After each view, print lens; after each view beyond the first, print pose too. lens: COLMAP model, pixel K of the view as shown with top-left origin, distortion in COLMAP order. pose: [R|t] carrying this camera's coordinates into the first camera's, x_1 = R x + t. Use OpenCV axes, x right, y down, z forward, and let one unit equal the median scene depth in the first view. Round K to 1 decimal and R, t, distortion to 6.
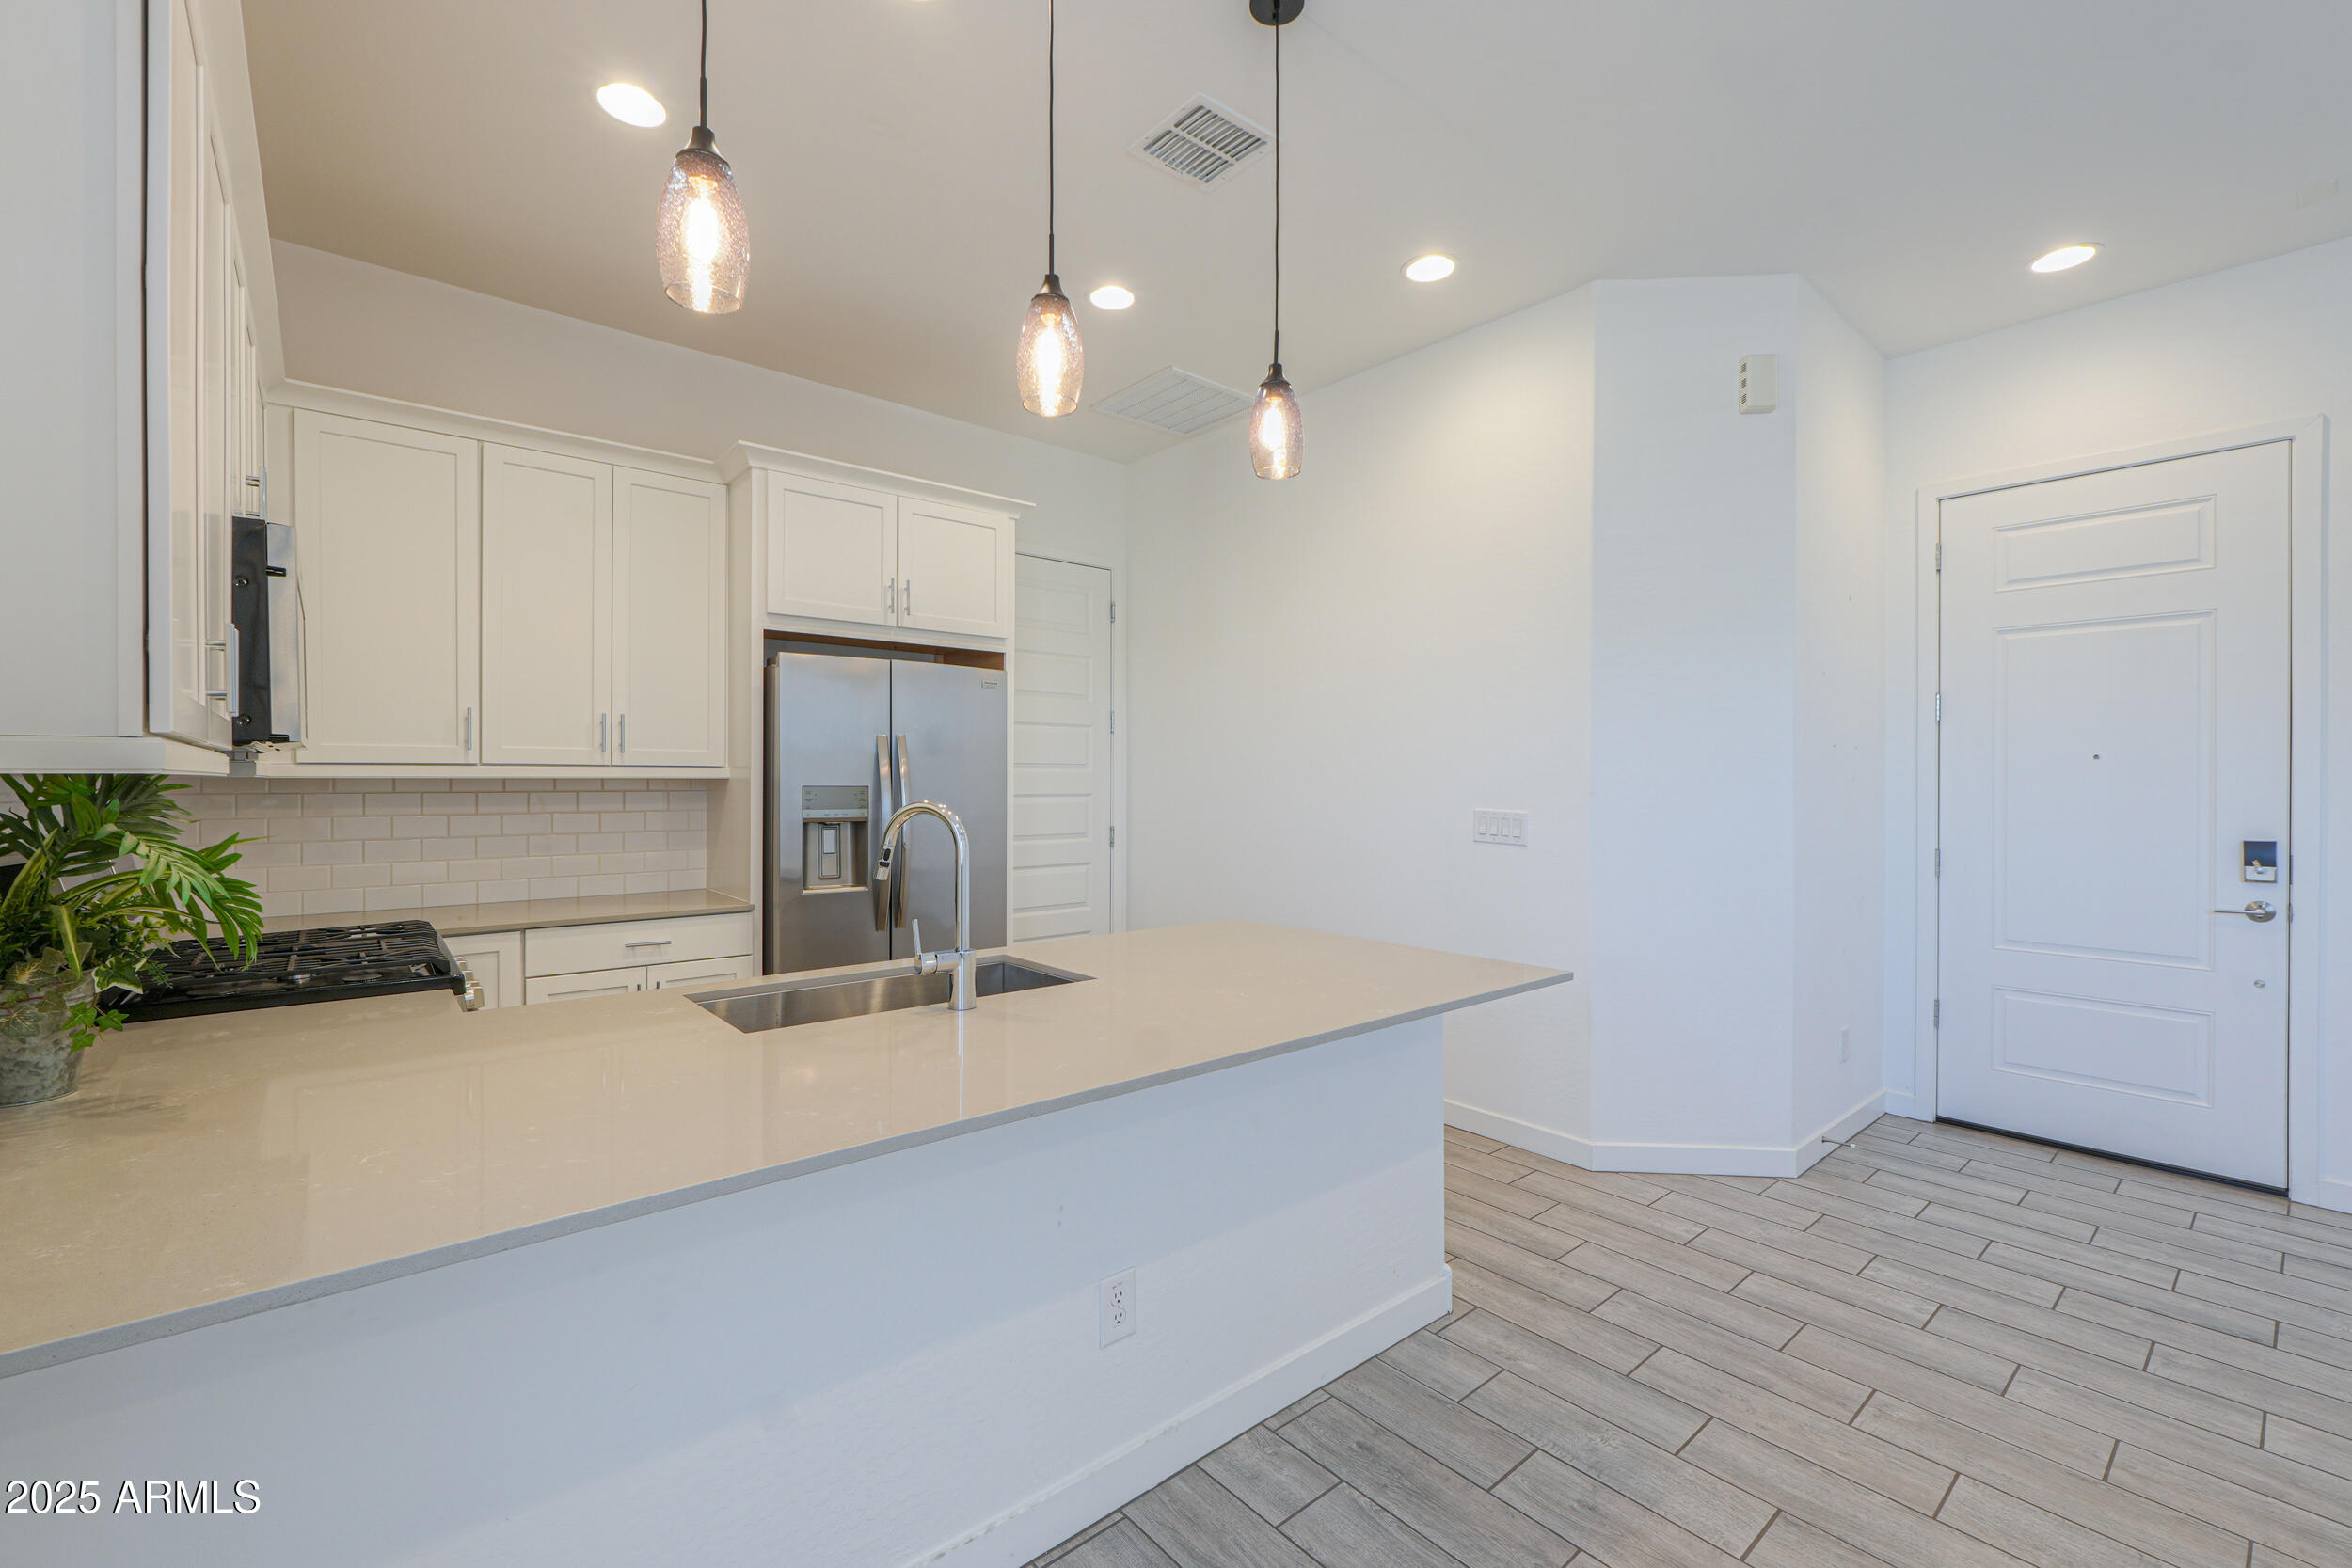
lens RADIAL K [[988.8, 0, 1173.1], [0, 988.8, 778.6], [0, 0, 1]] dist [0.012673, -0.005057]
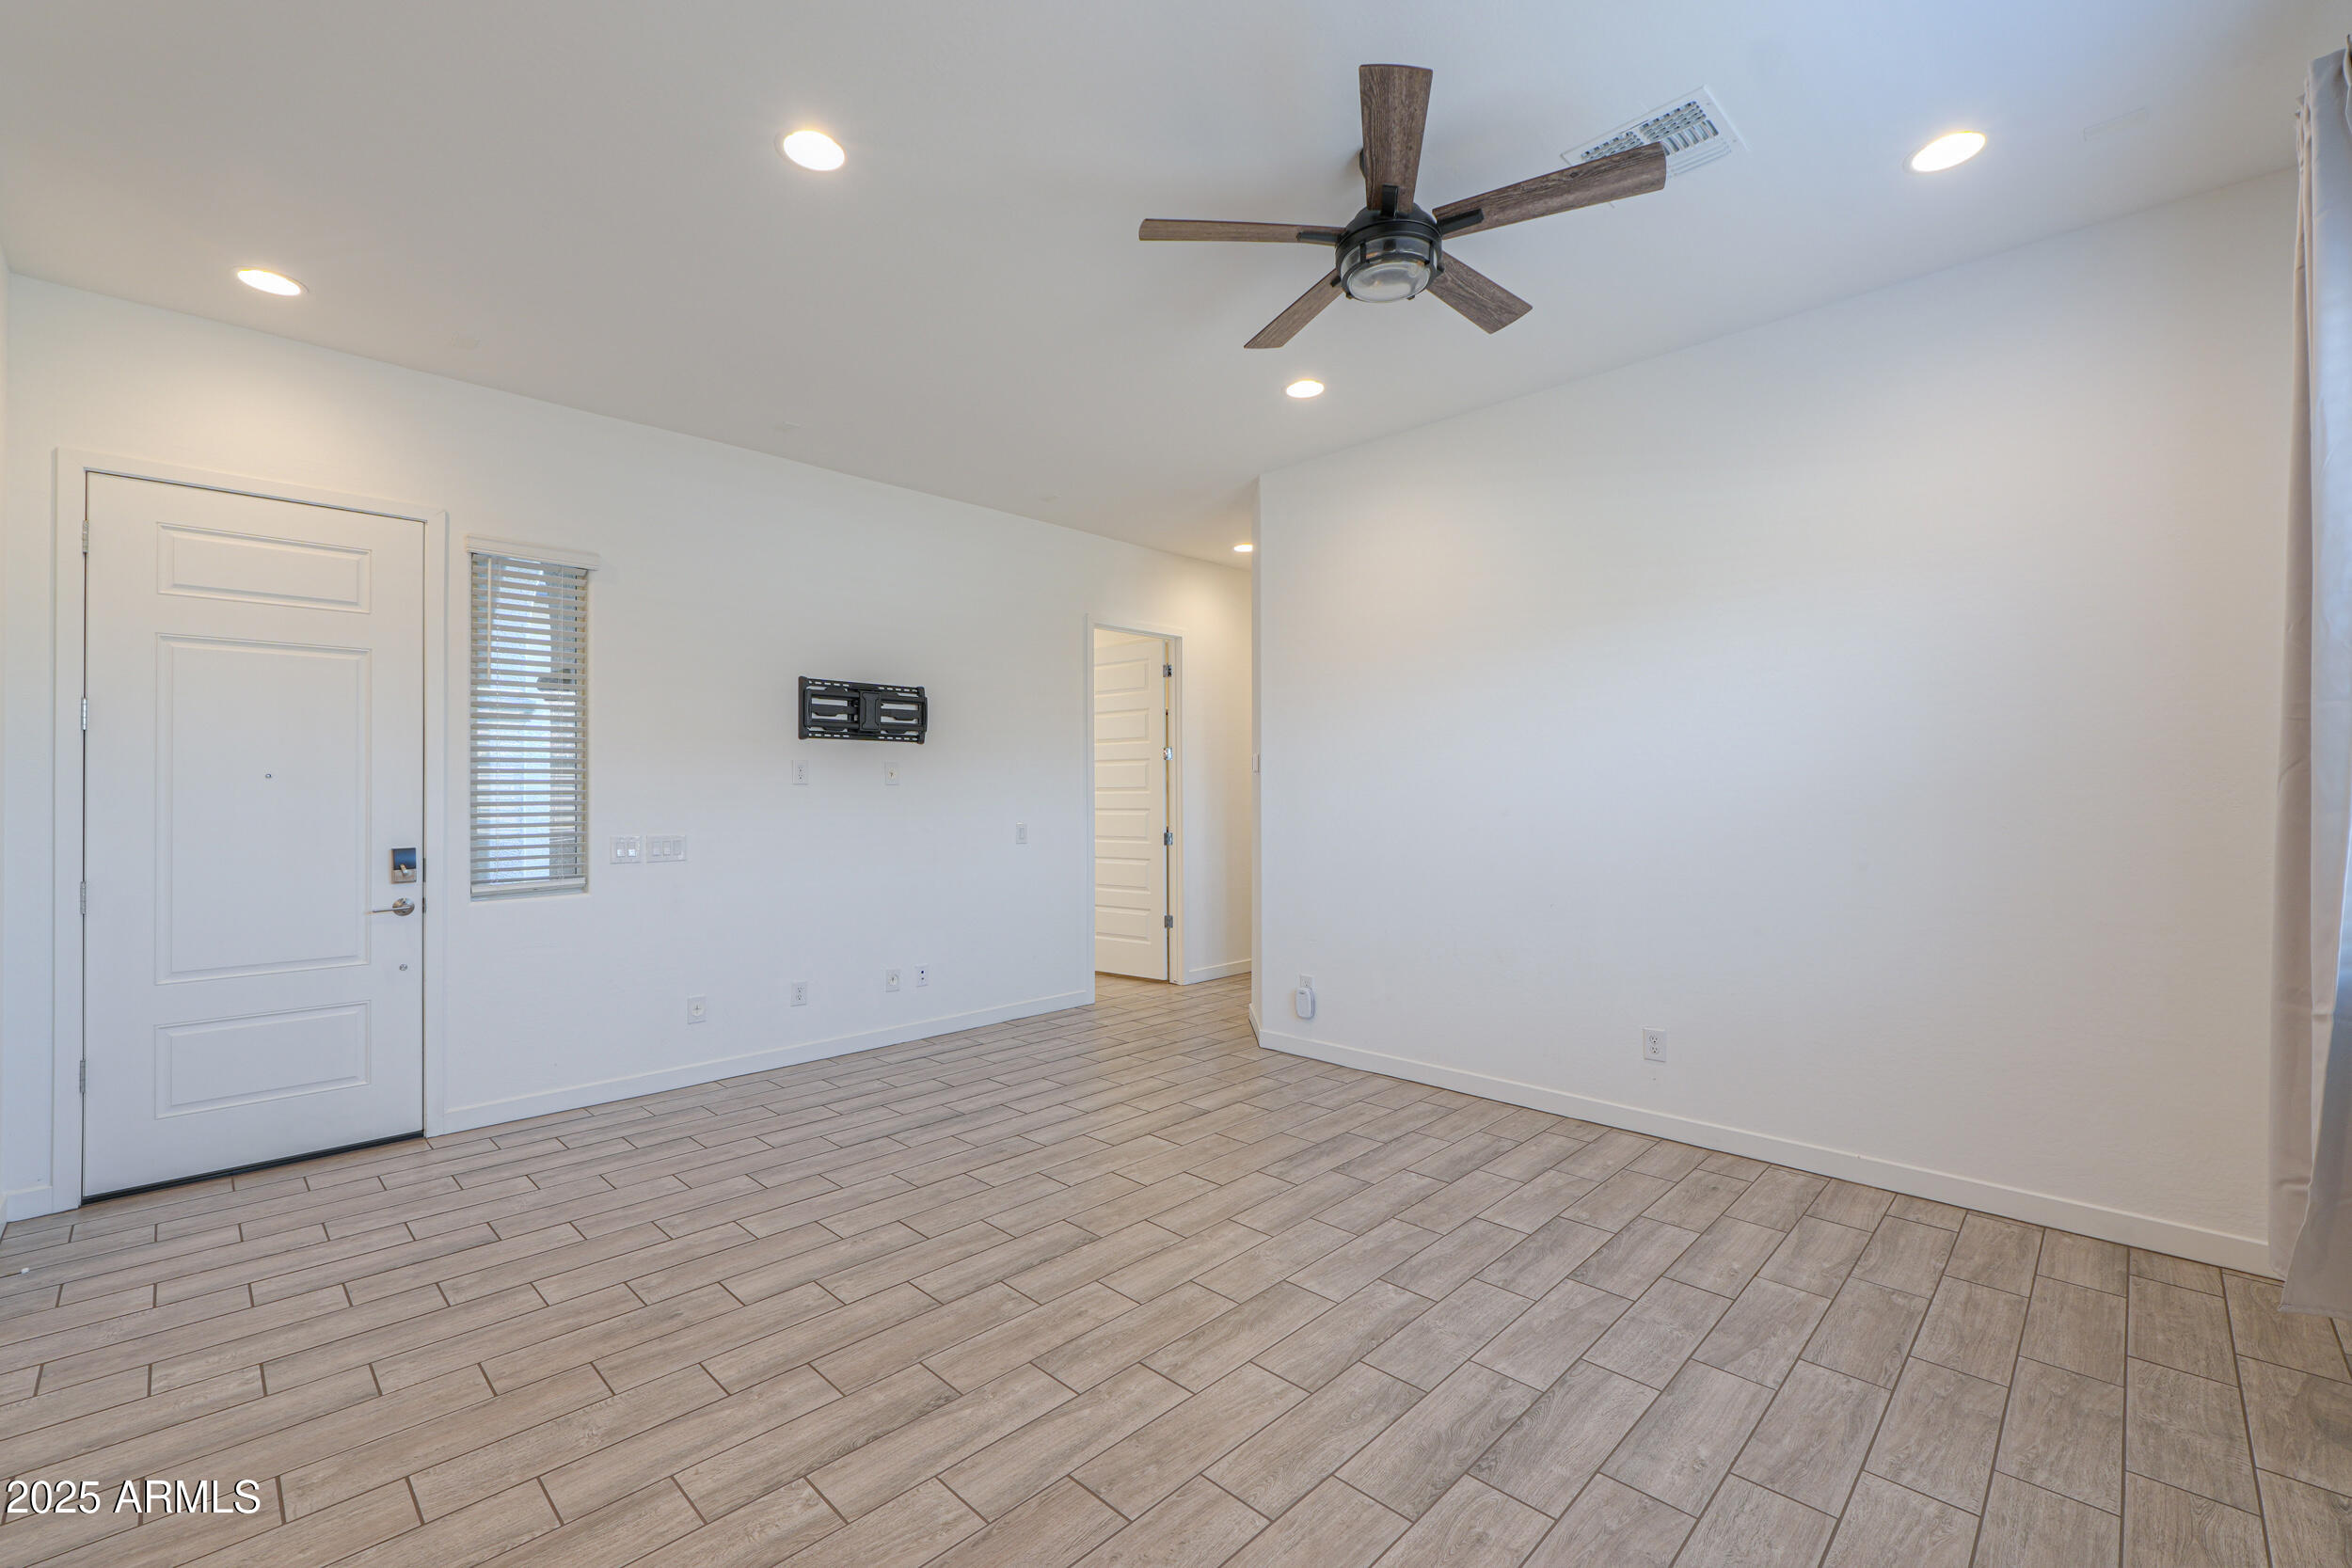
lens RADIAL K [[988.8, 0, 1173.1], [0, 988.8, 778.6], [0, 0, 1]] dist [0.012673, -0.005057]
pose [[-0.088985, 0.011133, 0.995971, -0.214155], [0.002402, 0.999937, -0.010962, -0.006726], [-0.996030, 0.001417, -0.089006, 0.207149]]
